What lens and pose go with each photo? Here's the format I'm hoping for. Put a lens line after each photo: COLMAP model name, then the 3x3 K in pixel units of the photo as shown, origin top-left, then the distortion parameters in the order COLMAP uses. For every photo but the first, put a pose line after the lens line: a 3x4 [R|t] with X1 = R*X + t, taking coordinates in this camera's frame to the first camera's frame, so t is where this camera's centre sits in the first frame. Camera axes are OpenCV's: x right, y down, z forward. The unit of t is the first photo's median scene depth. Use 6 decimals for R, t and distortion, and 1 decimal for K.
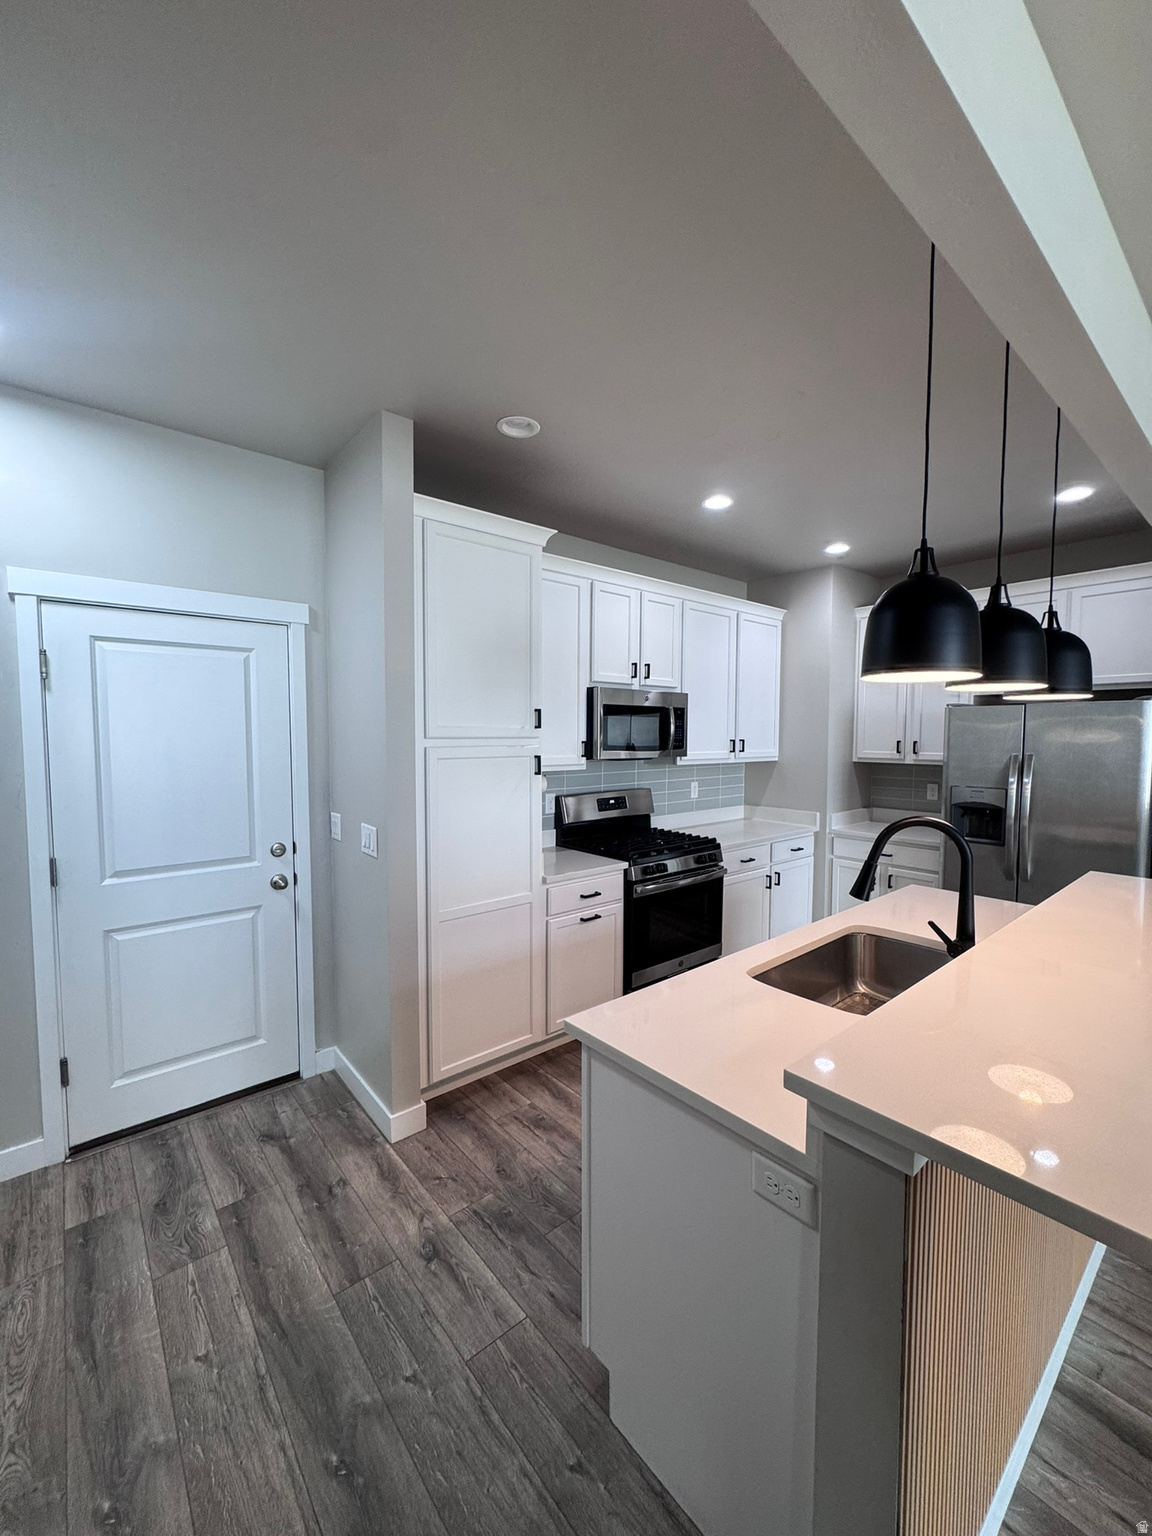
lens RADIAL K [[604.7, 0, 561.8], [0, 604.7, 773.0], [0, 0, 1]] dist [0.001128, 0.000387]
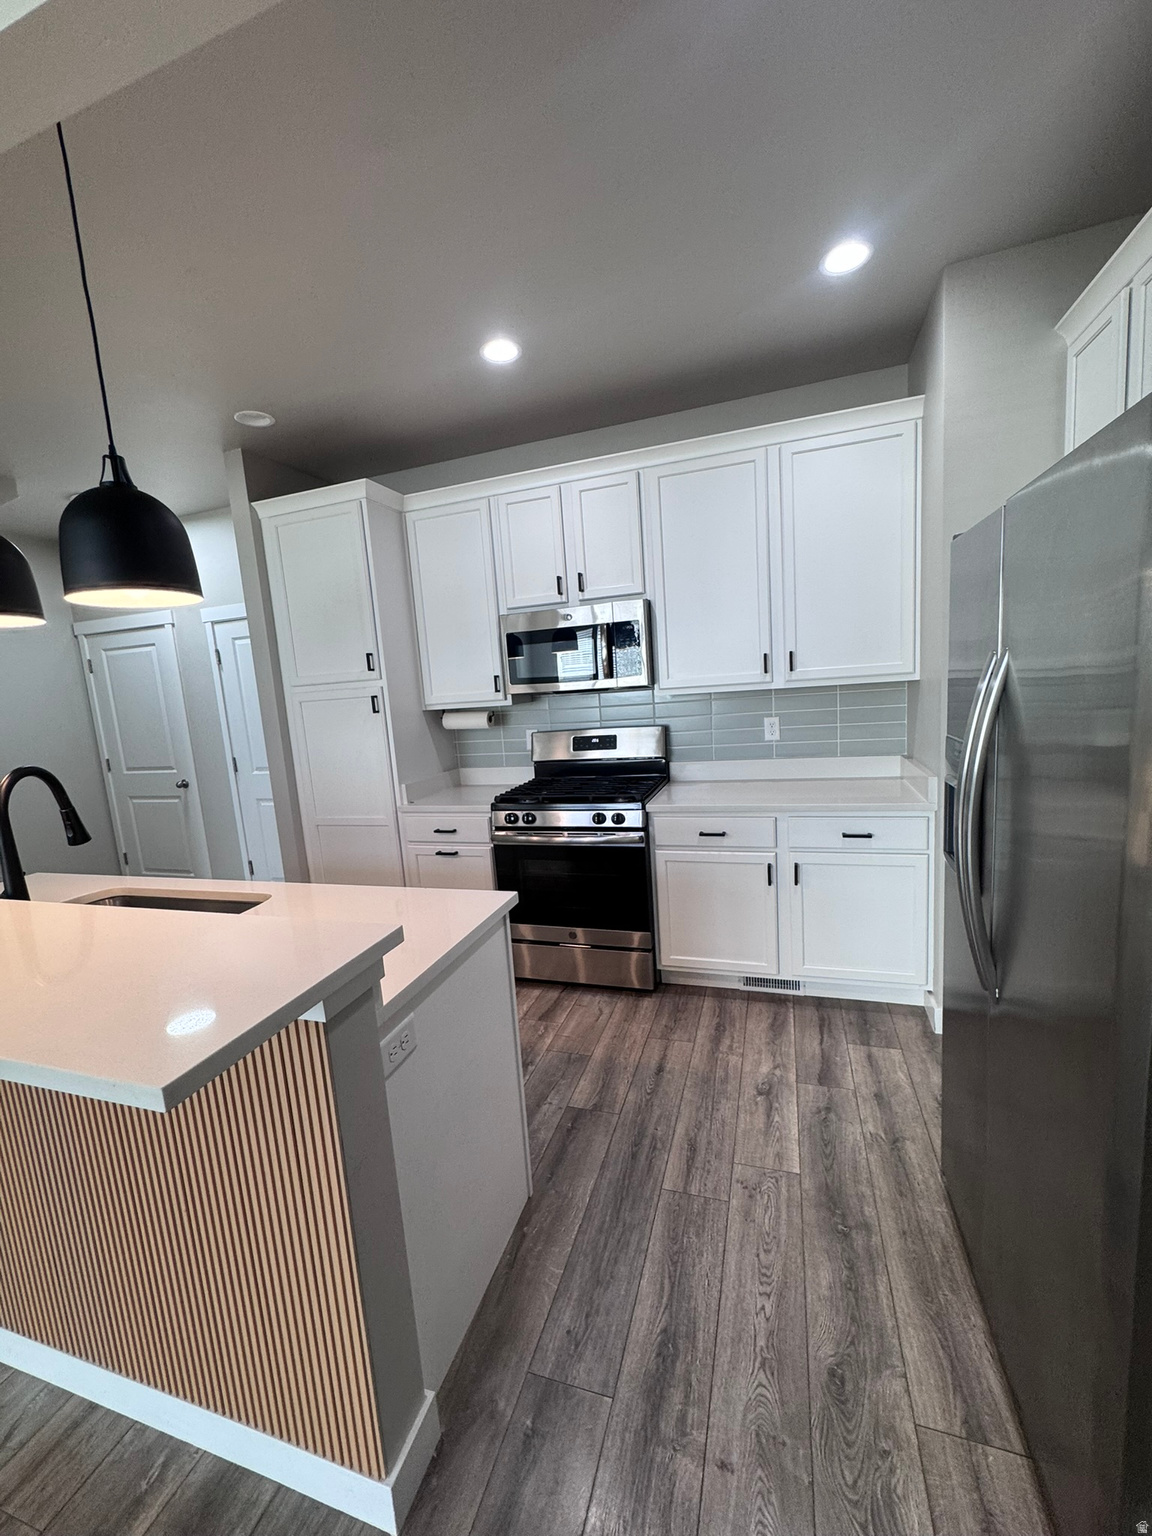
lens RADIAL K [[604.7, 0, 585.4], [0, 604.7, 767.0], [0, 0, 1]] dist [0.001128, 0.000387]
pose [[0.540080, 0.076350, -0.838143, 0.906305], [0.017903, 0.994609, 0.102140, -0.003715], [0.841423, -0.070169, 0.535801, 0.591031]]
